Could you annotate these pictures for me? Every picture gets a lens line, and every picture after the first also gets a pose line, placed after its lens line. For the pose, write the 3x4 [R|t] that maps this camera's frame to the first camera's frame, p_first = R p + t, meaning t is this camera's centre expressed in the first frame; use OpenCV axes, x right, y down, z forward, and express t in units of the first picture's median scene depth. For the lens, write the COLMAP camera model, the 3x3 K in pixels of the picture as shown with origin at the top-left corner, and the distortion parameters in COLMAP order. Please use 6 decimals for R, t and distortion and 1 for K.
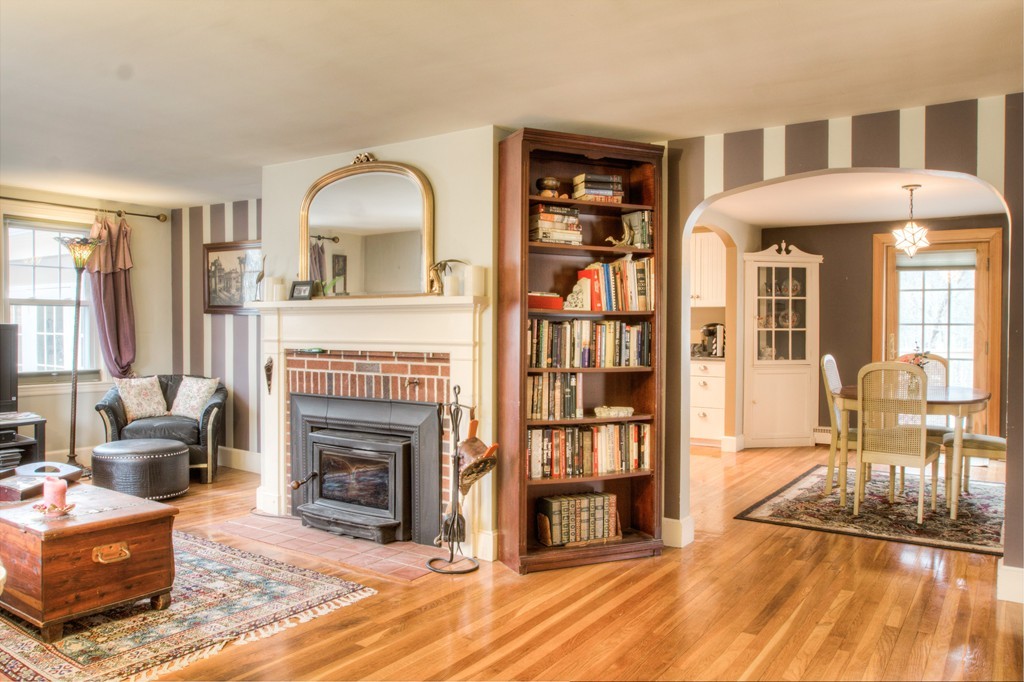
lens RADIAL K [[757.2, 0, 498.0], [0, 757.2, 341.4], [0, 0, 1]] dist [-0.086668, 0.059041]
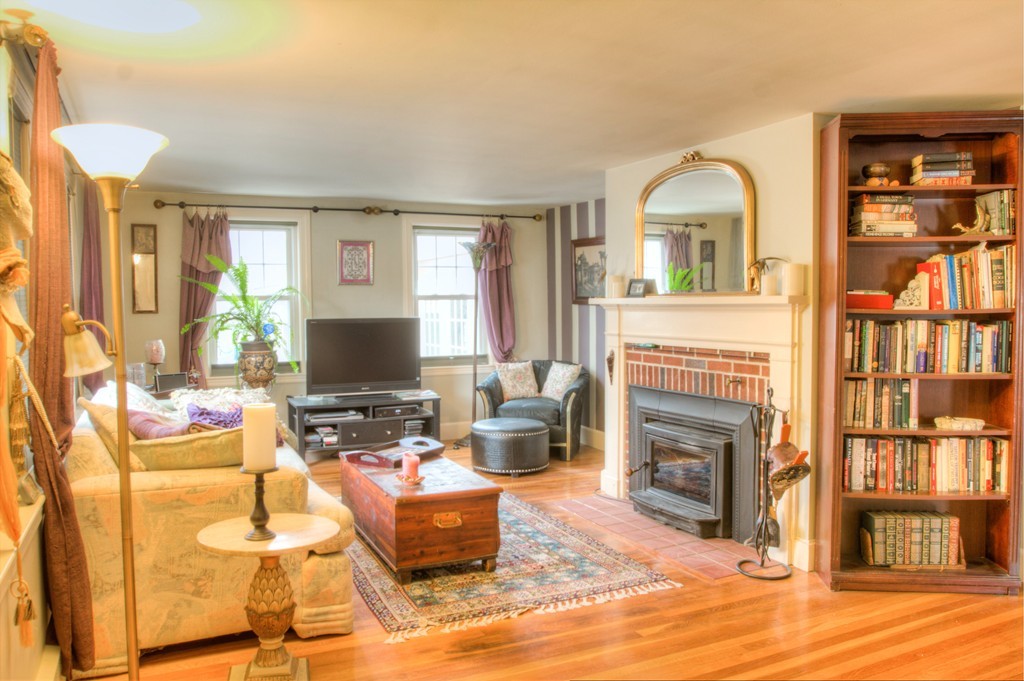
lens RADIAL K [[757.2, 0, 498.0], [0, 757.2, 340.9], [0, 0, 1]] dist [-0.086668, 0.059041]
pose [[0.862543, 0.011143, -0.505861, 0.125346], [0.005325, 0.999502, 0.031096, -0.032913], [0.505955, -0.029515, 0.862055, -0.008362]]
